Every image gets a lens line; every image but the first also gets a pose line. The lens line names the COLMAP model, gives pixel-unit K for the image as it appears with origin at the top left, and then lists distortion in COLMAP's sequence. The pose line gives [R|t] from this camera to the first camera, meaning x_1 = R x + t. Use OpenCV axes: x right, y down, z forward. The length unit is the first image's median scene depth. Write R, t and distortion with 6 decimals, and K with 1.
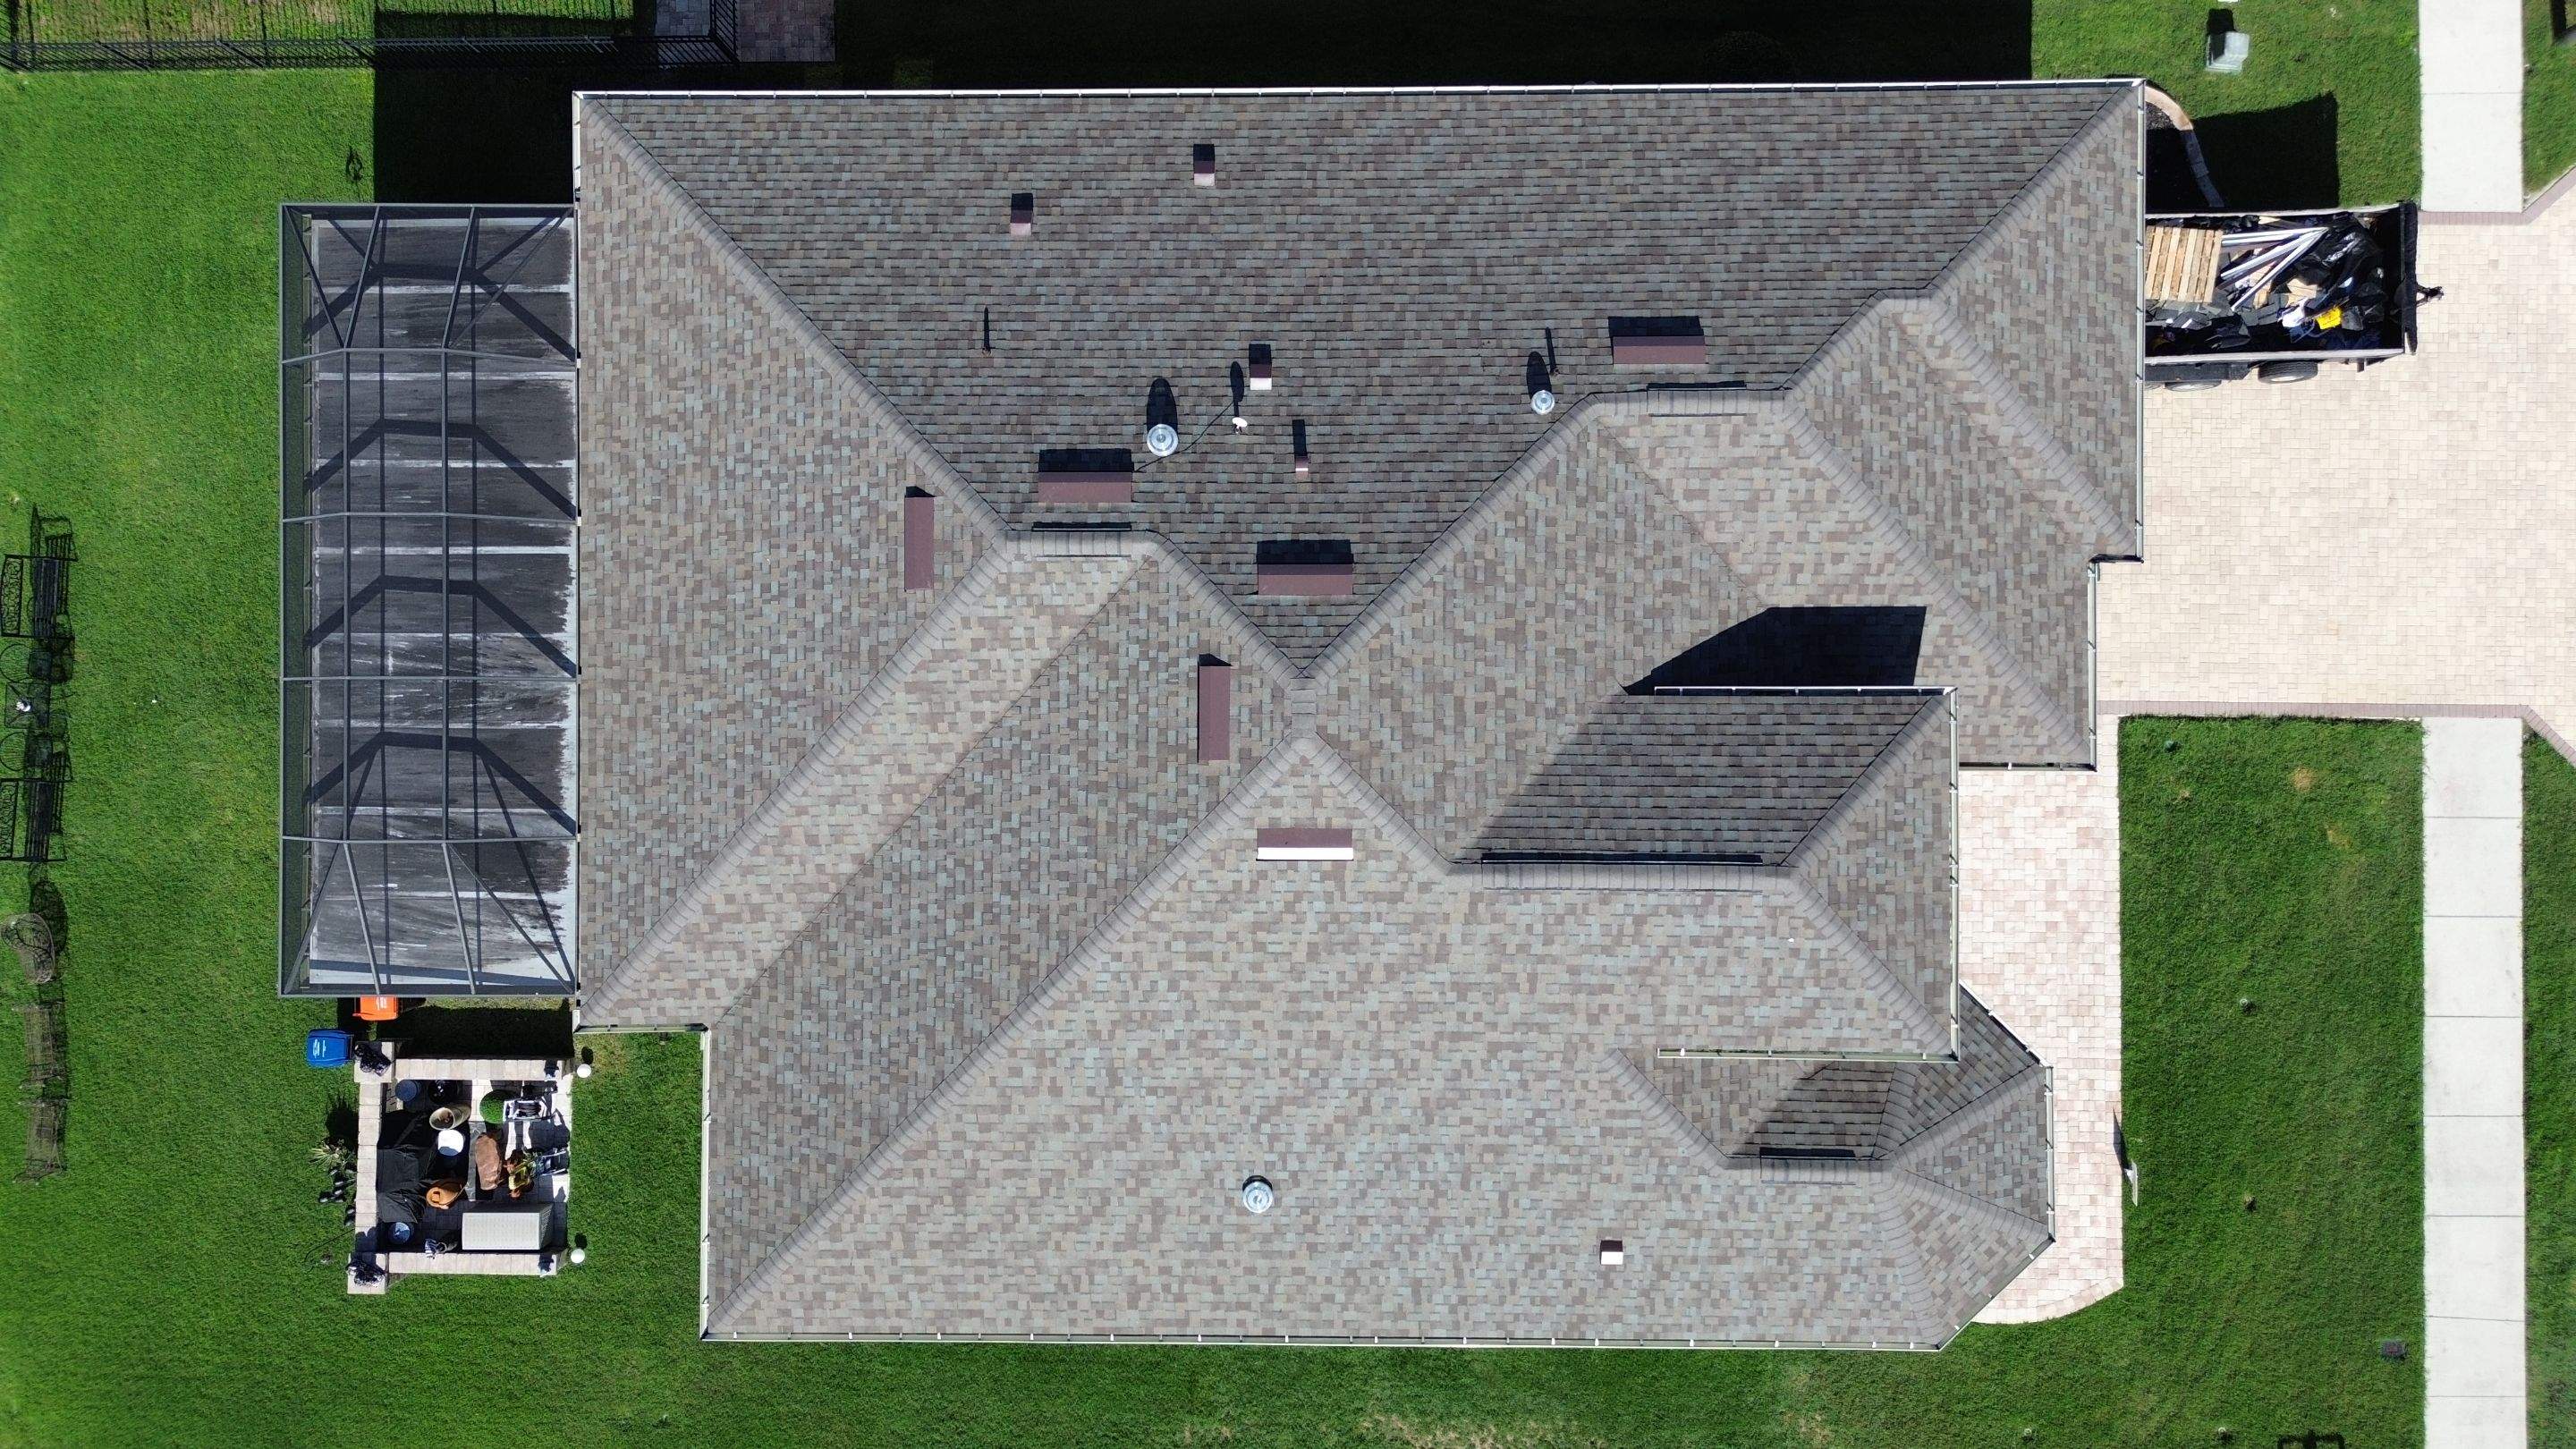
lens RADIAL K [[1827.7, 0, 1294.4], [0, 1827.7, 728.8], [0, 0, 1]] dist [0.073310, -0.074602]
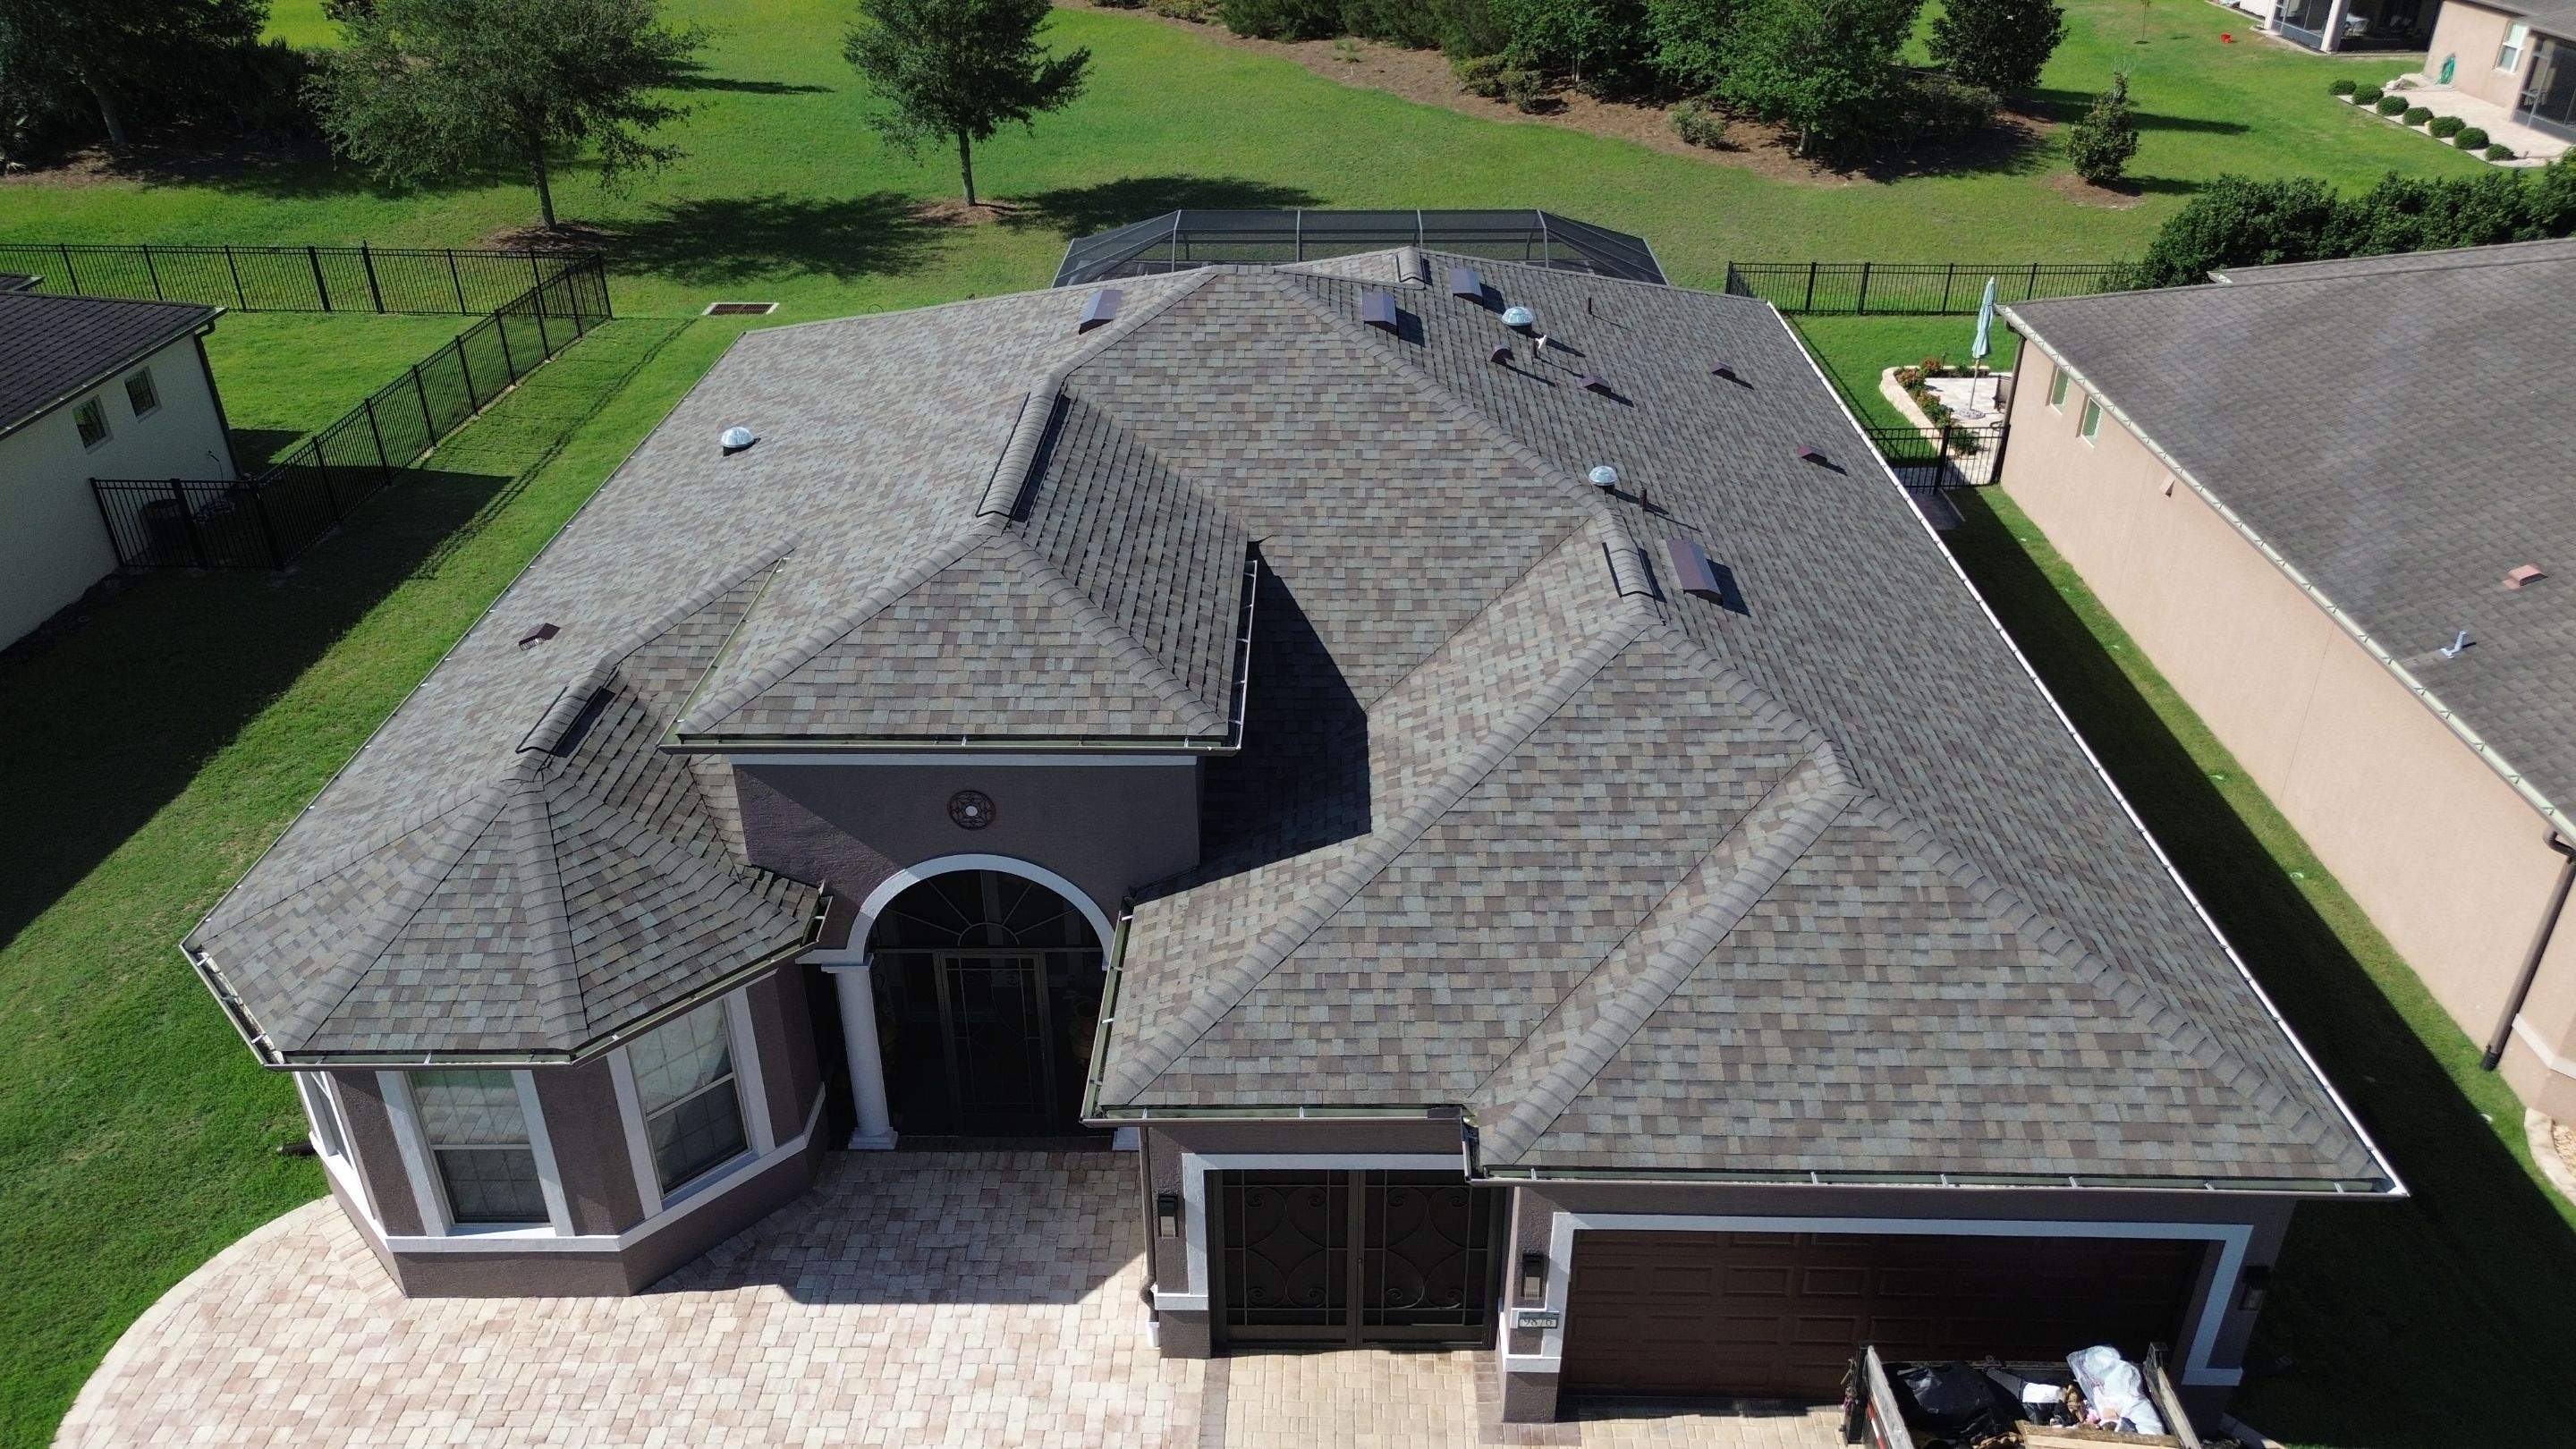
lens RADIAL K [[1827.7, 0, 1290.1], [0, 1827.7, 727.6], [0, 0, 1]] dist [0.073310, -0.074602]
pose [[-0.018609, 0.514009, -0.857583, 0.908006], [-0.999783, -0.001574, 0.020752, -0.053947], [0.009317, 0.857783, 0.513927, 0.668435]]
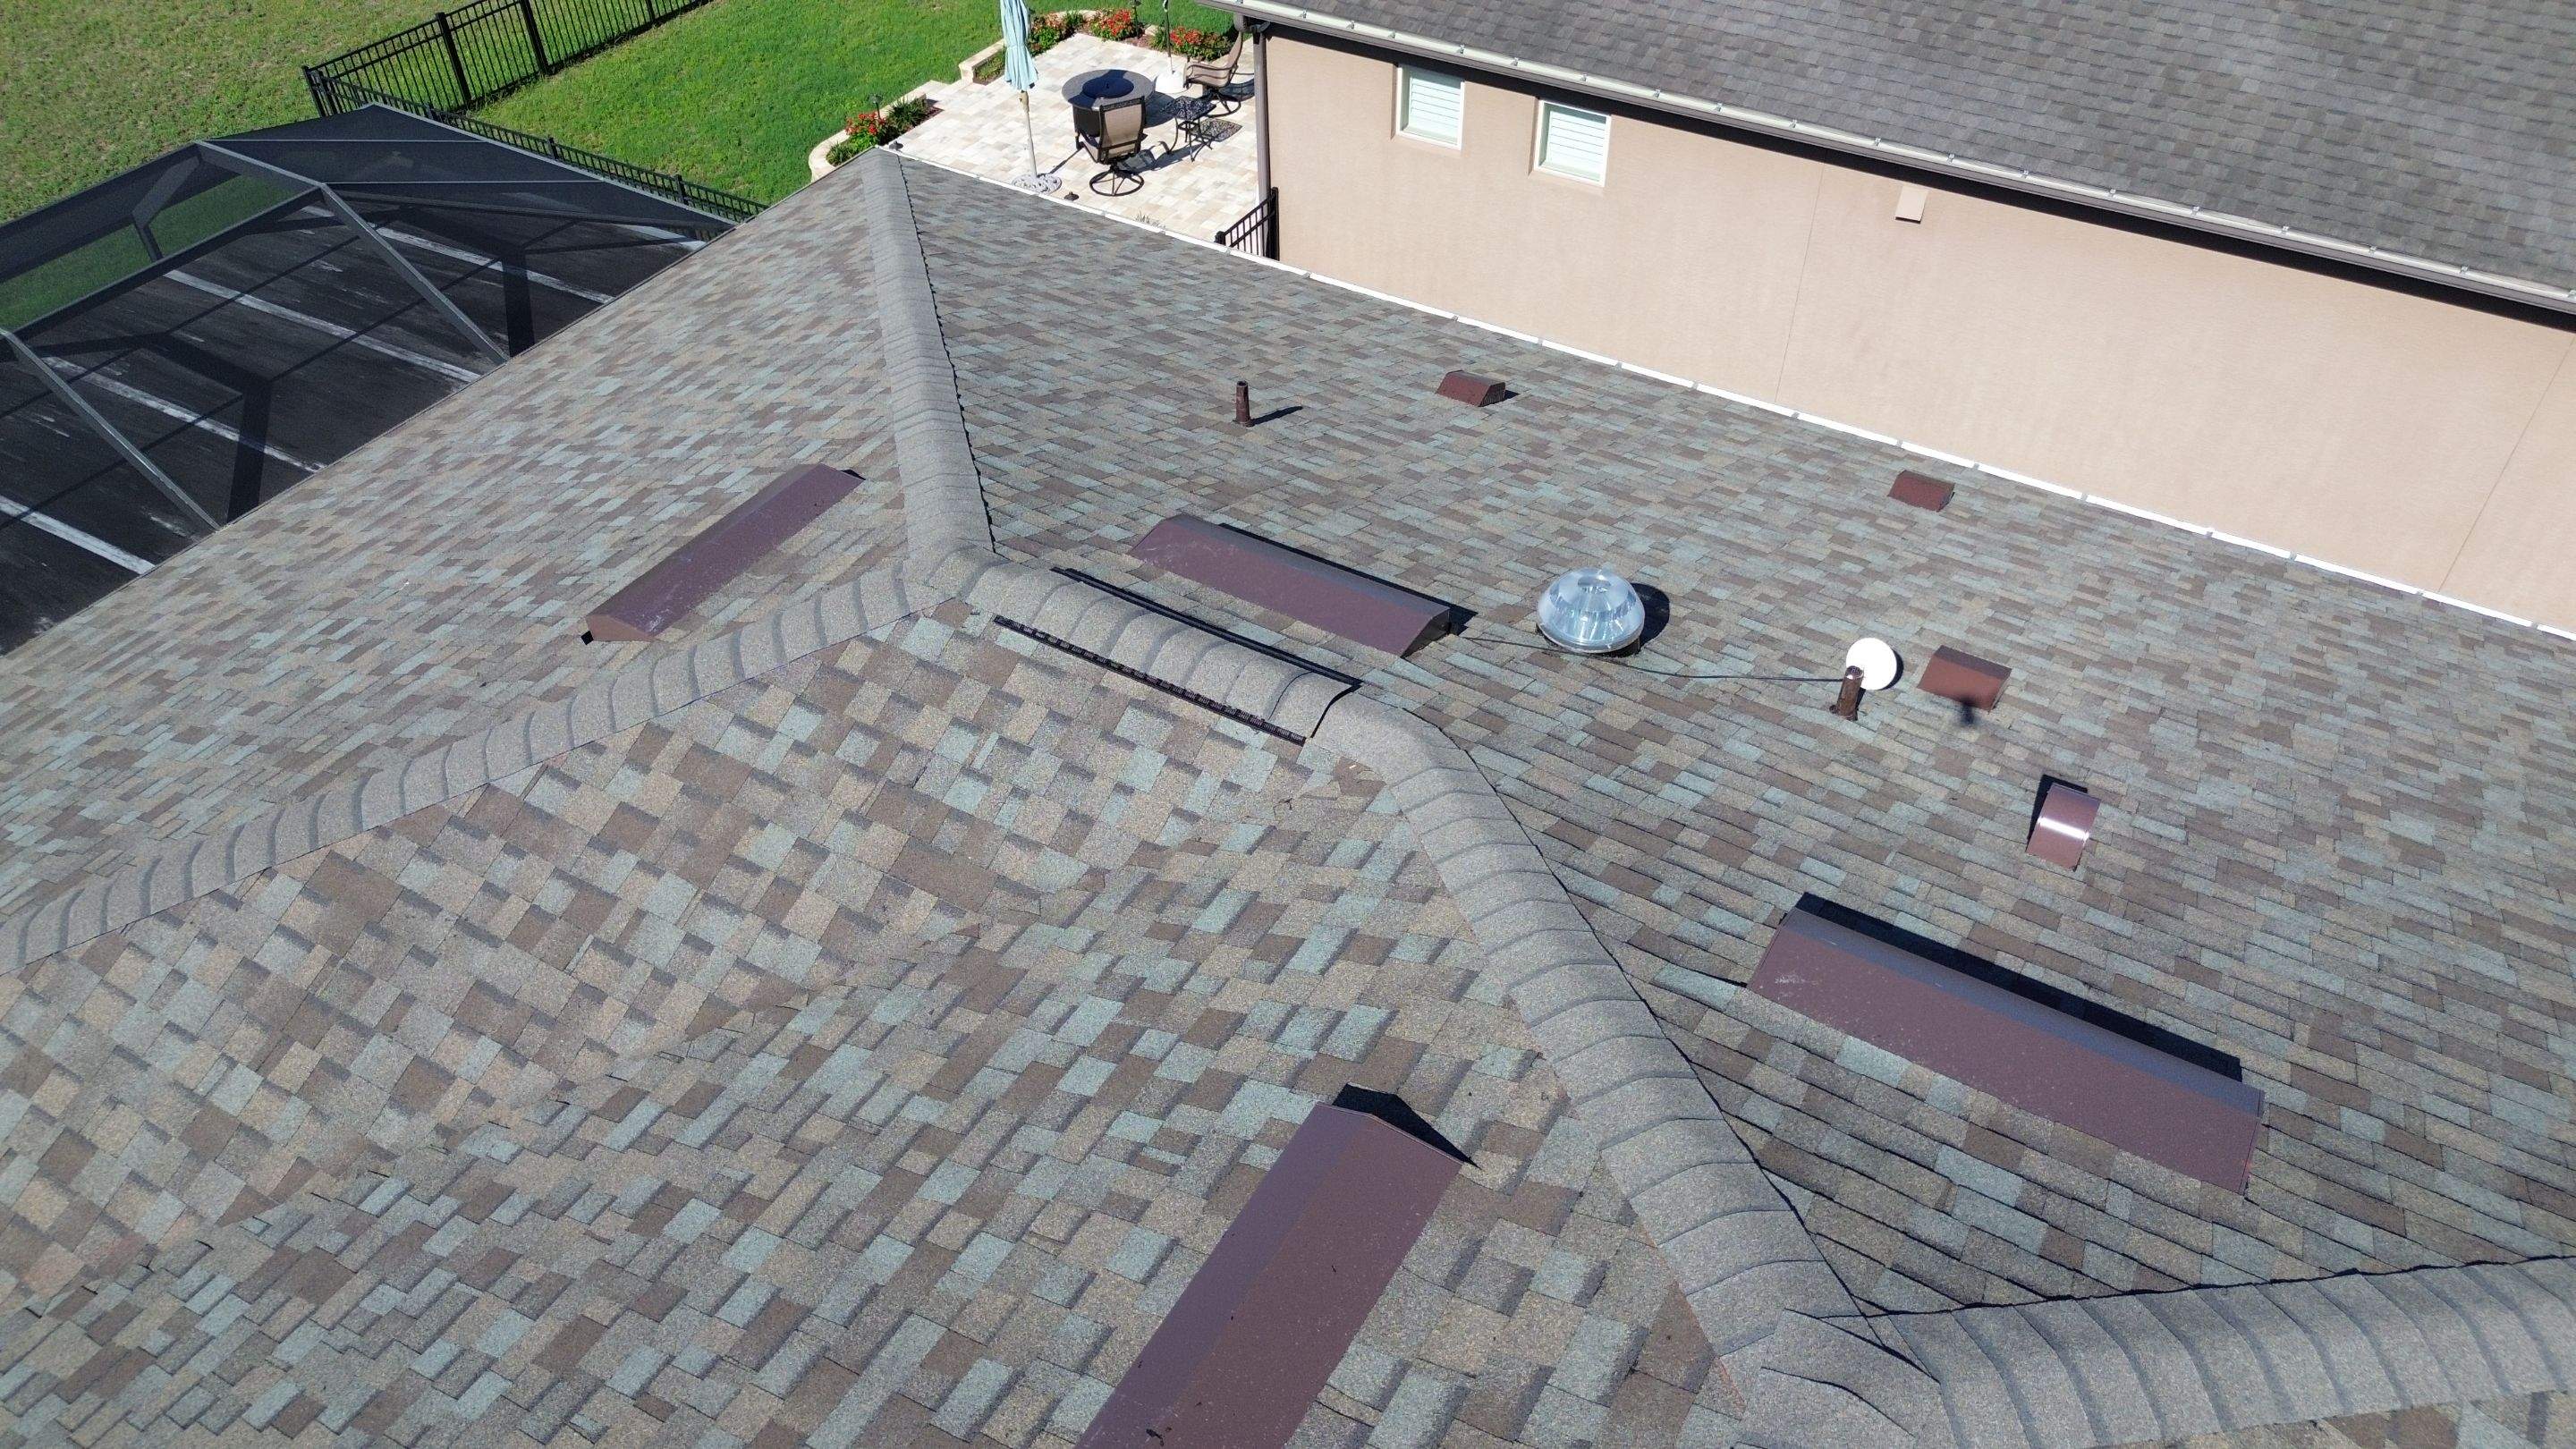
lens RADIAL K [[1827.7, 0, 1293.0], [0, 1827.7, 703.9], [0, 0, 1]] dist [0.073310, -0.074602]
pose [[0.856623, 0.357396, -0.372108, 0.002090], [-0.515877, 0.581836, -0.628759, 0.060728], [-0.008211, 0.730572, 0.682787, 0.805196]]
